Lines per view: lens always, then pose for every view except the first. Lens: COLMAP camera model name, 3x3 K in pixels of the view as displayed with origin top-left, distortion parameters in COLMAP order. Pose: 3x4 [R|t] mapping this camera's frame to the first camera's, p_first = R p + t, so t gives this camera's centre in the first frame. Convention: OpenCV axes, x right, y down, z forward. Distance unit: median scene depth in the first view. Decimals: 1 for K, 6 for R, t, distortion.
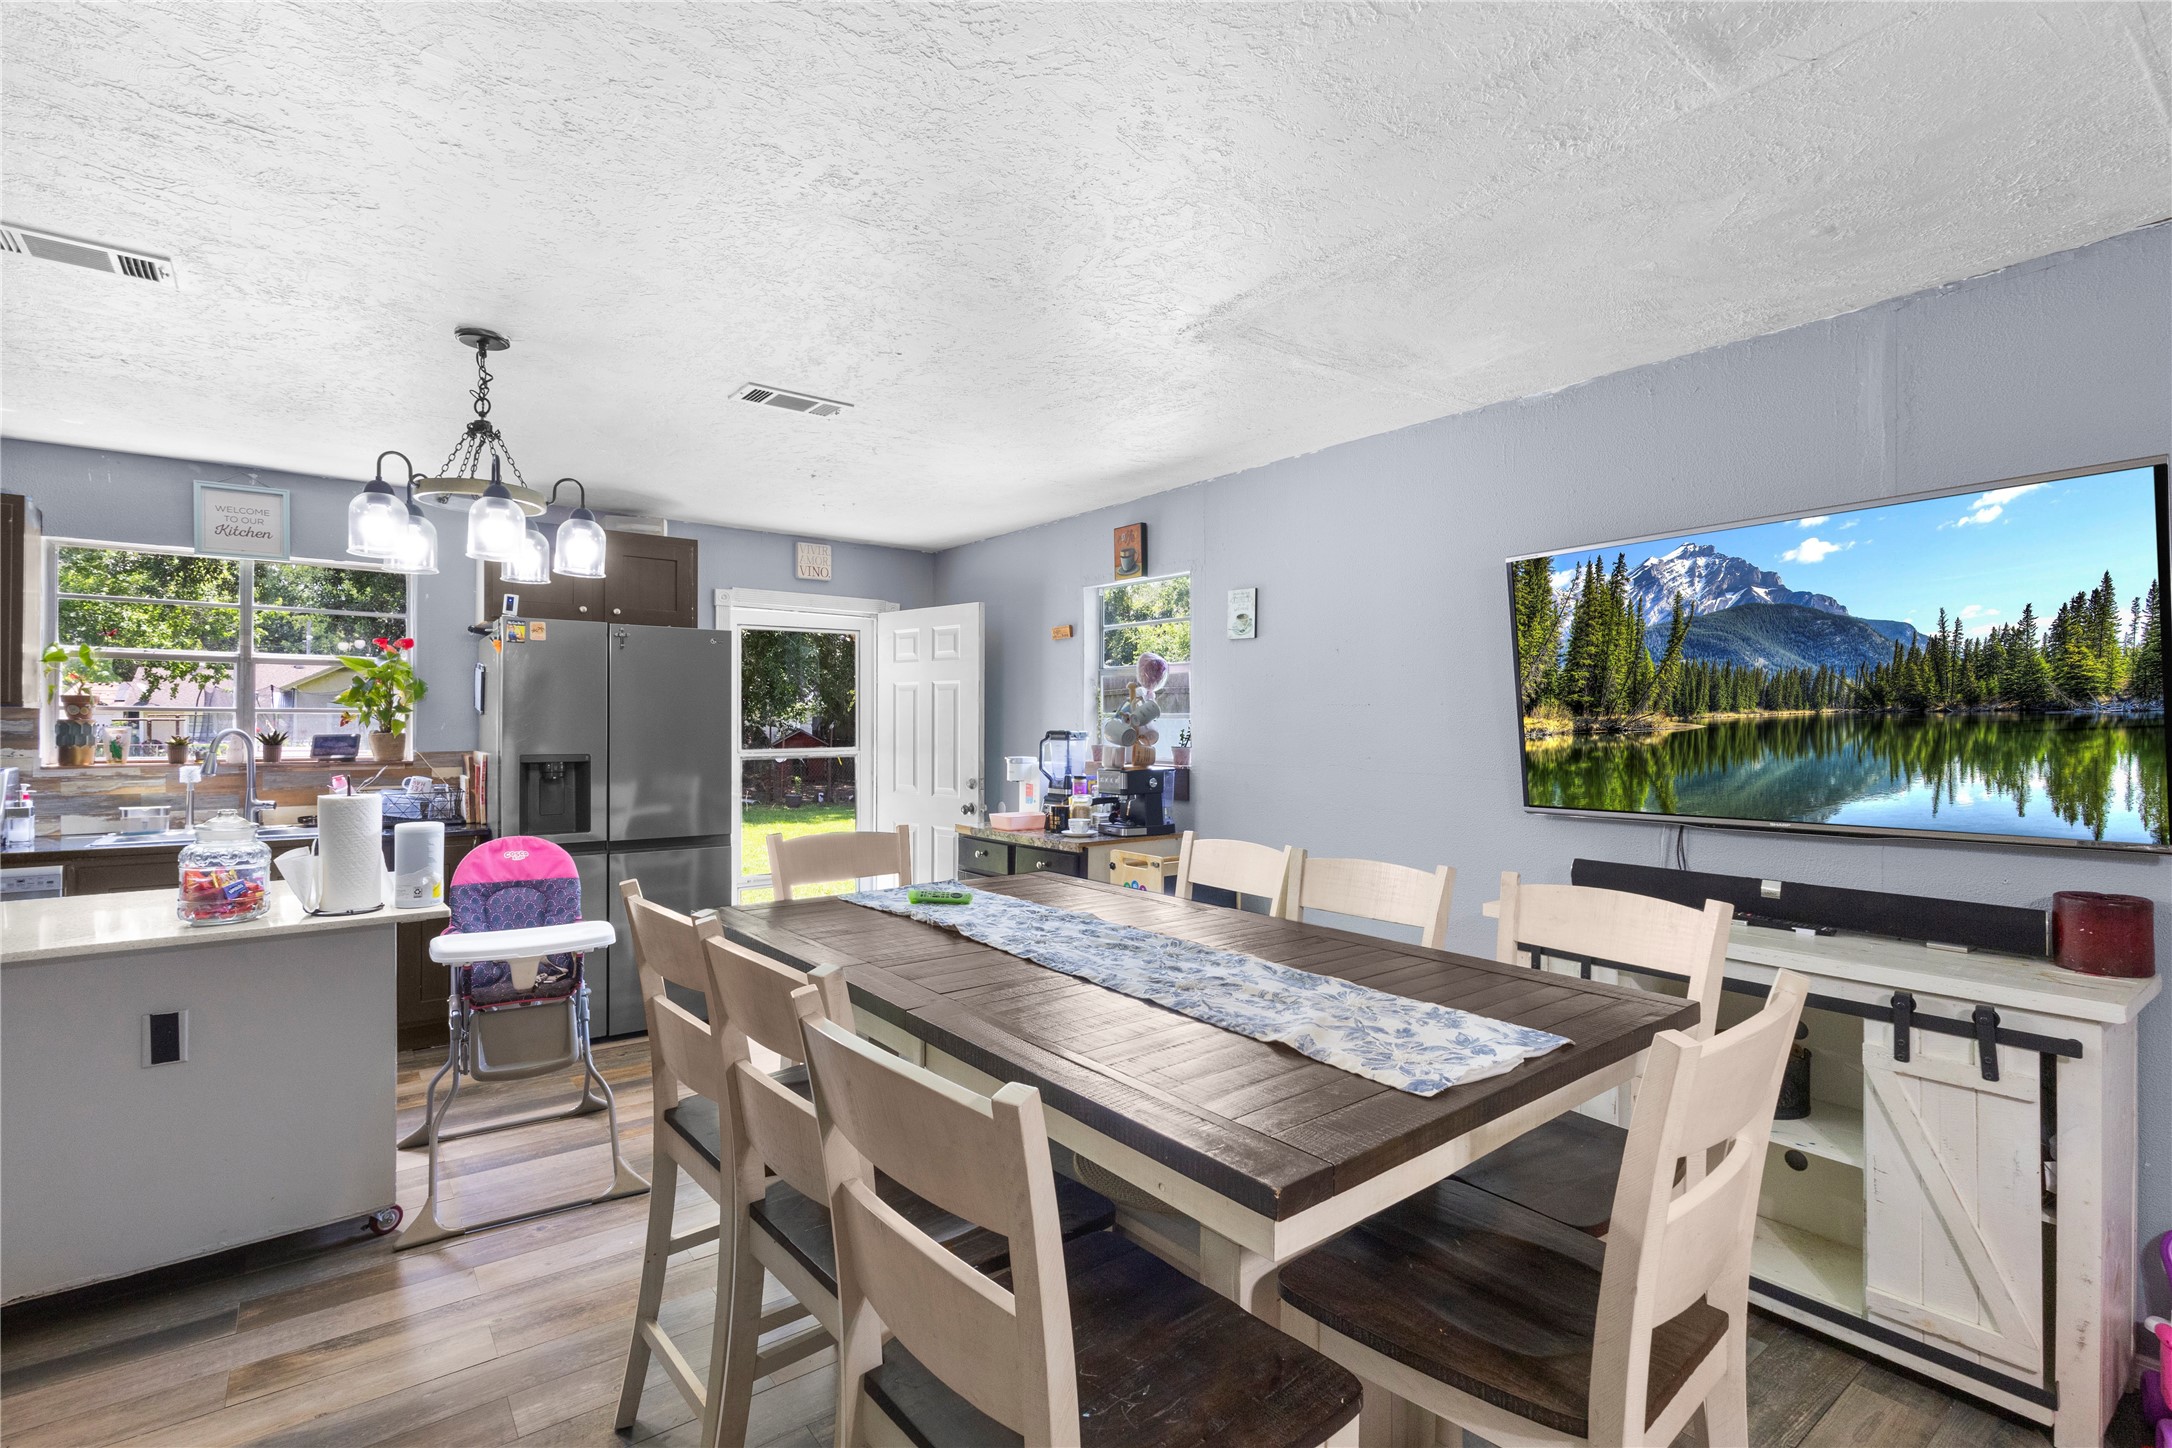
lens RADIAL K [[993.2, 0, 1075.6], [0, 993.2, 723.7], [0, 0, 1]] dist [0.006200, 0.000593]
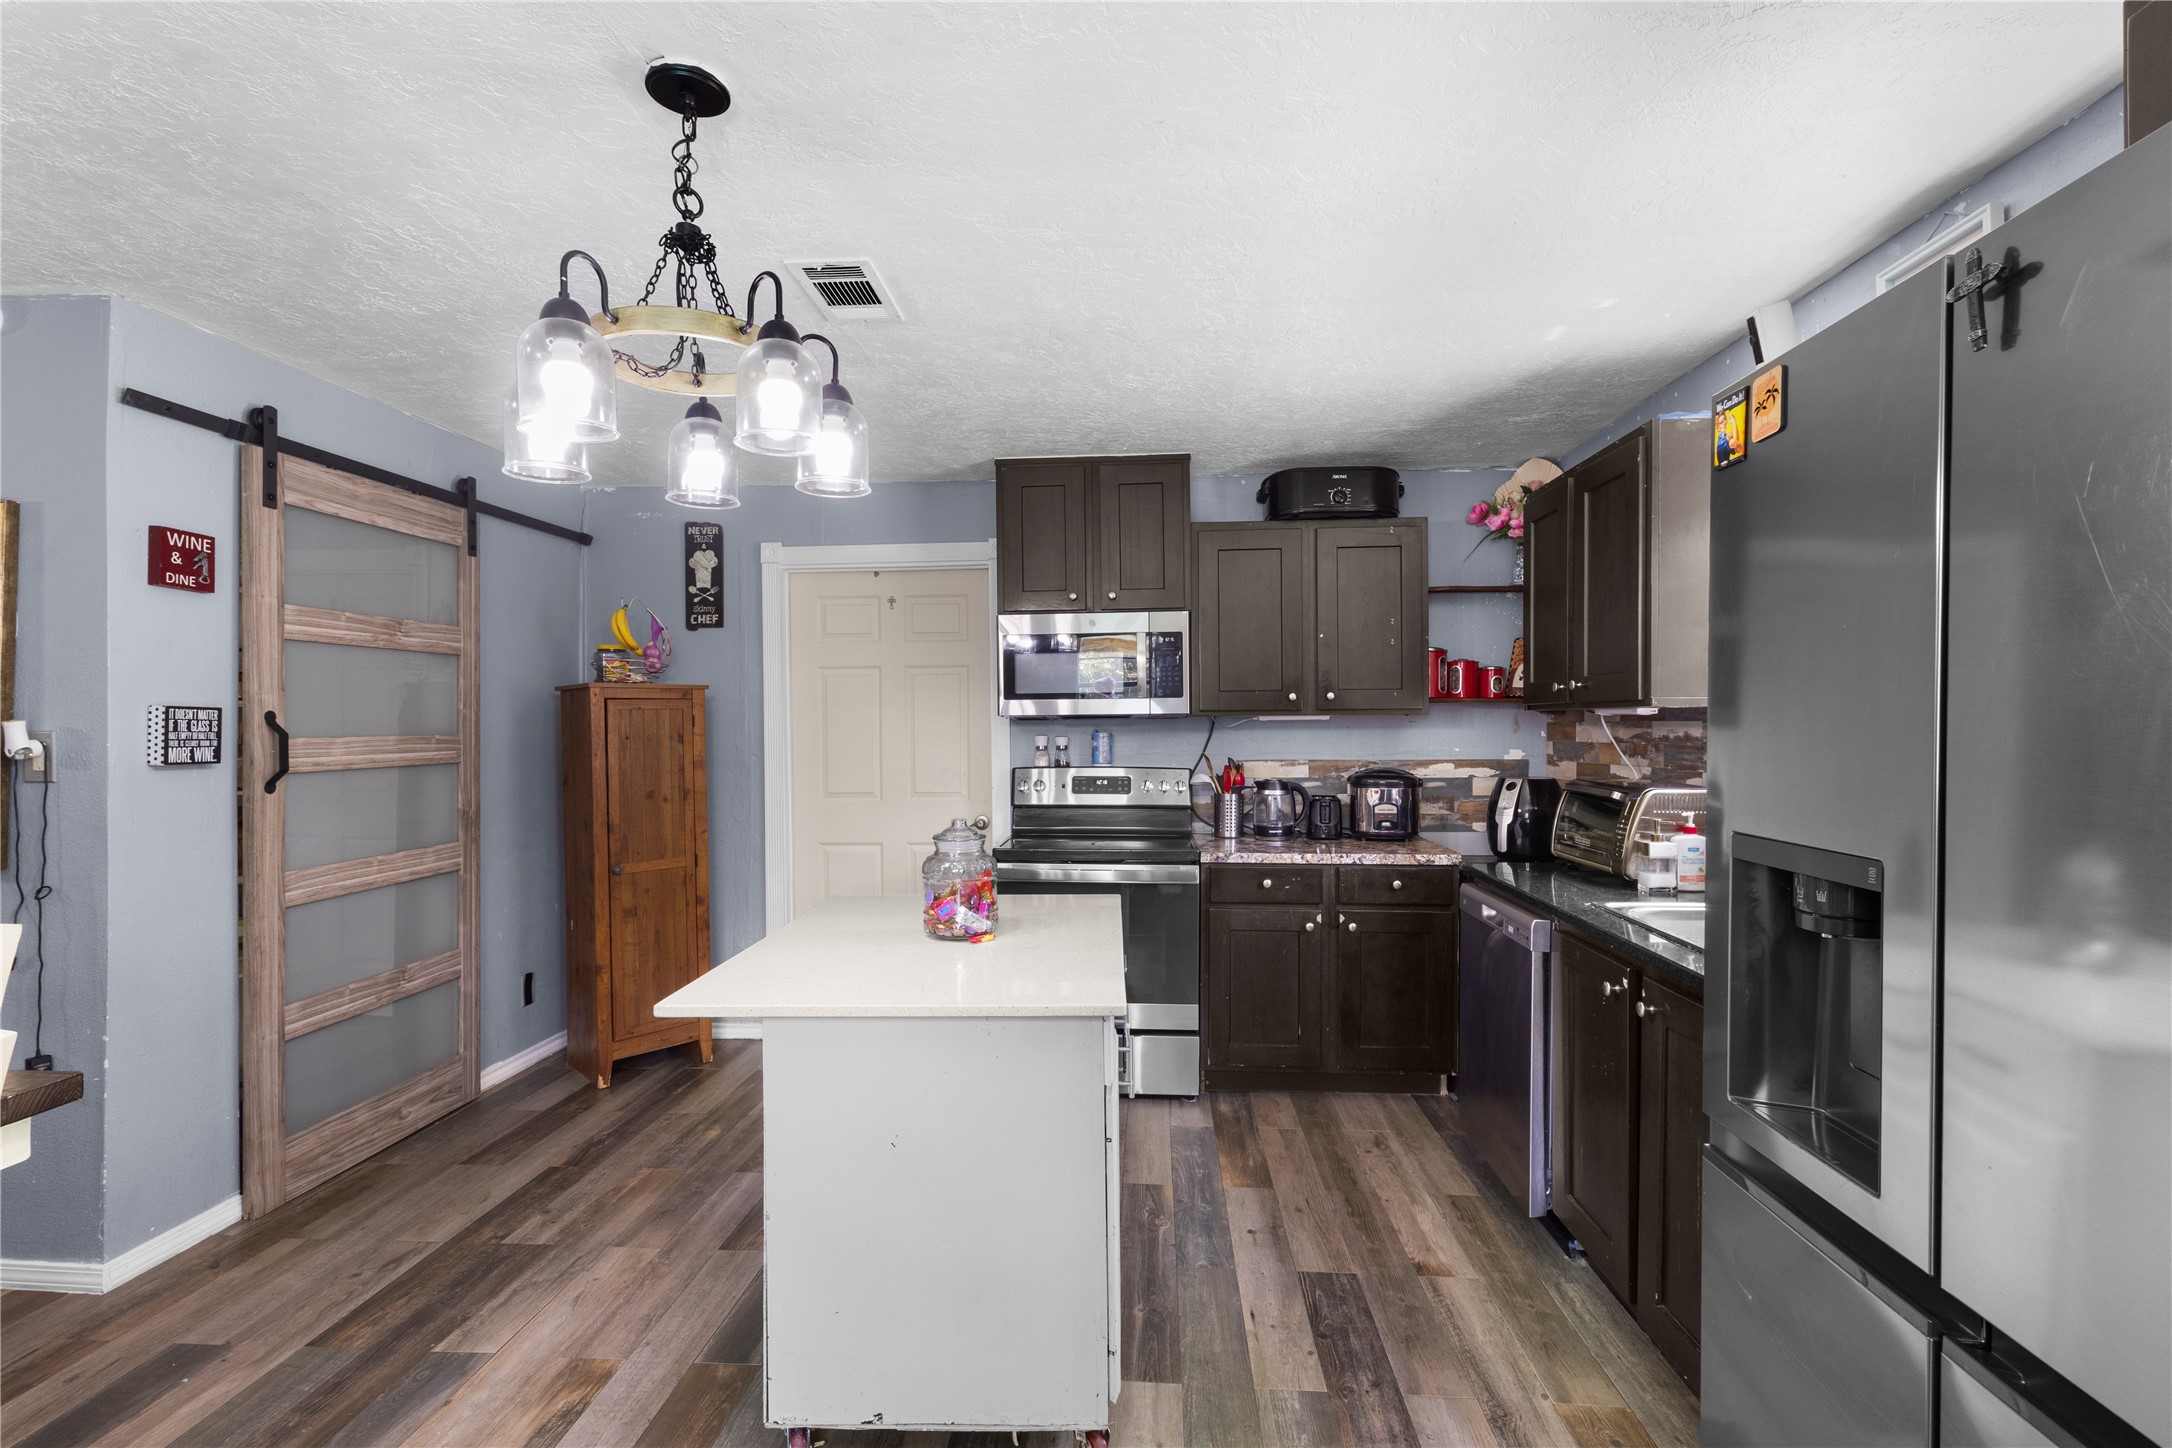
lens RADIAL K [[993.2, 0, 1068.5], [0, 993.2, 727.7], [0, 0, 1]] dist [0.006200, 0.000593]
pose [[-0.662638, -0.001796, -0.748937, -0.195785], [-0.002762, 0.999996, 0.000046, -0.000437], [0.748935, 0.002099, -0.662641, 1.034216]]
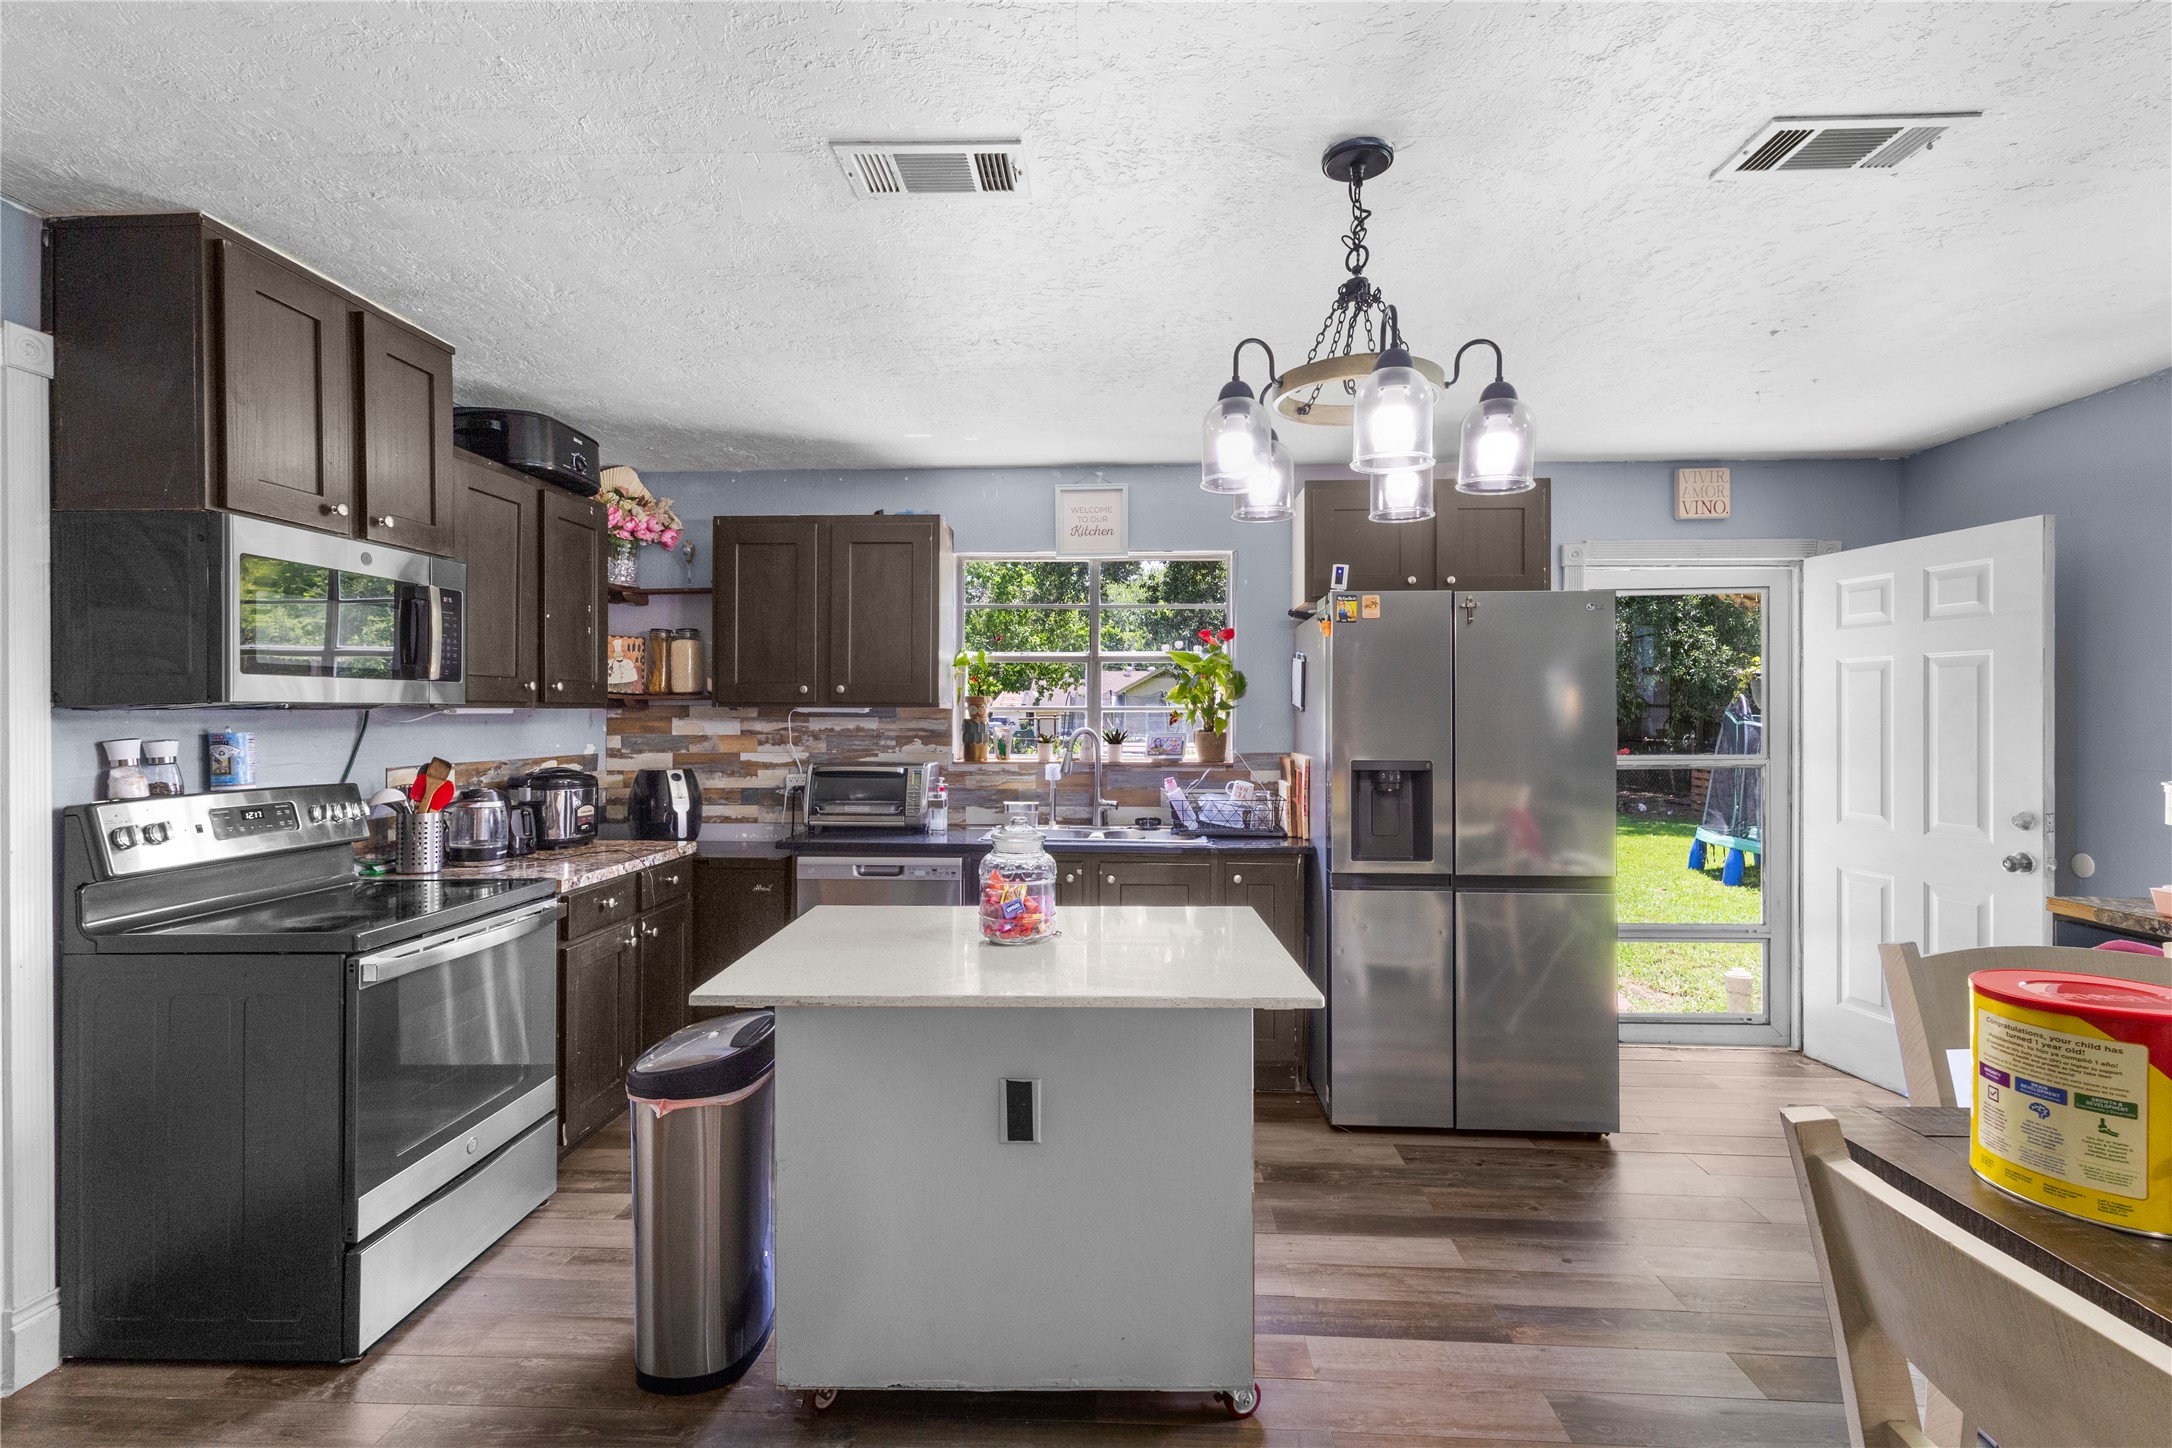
lens RADIAL K [[993.2, 0, 1092.6], [0, 993.2, 713.0], [0, 0, 1]] dist [0.006200, 0.000593]
pose [[0.767836, -0.007471, -0.640602, -0.199584], [0.002363, 0.999958, -0.008829, -0.000642], [0.640642, 0.005265, 0.767822, 0.240216]]
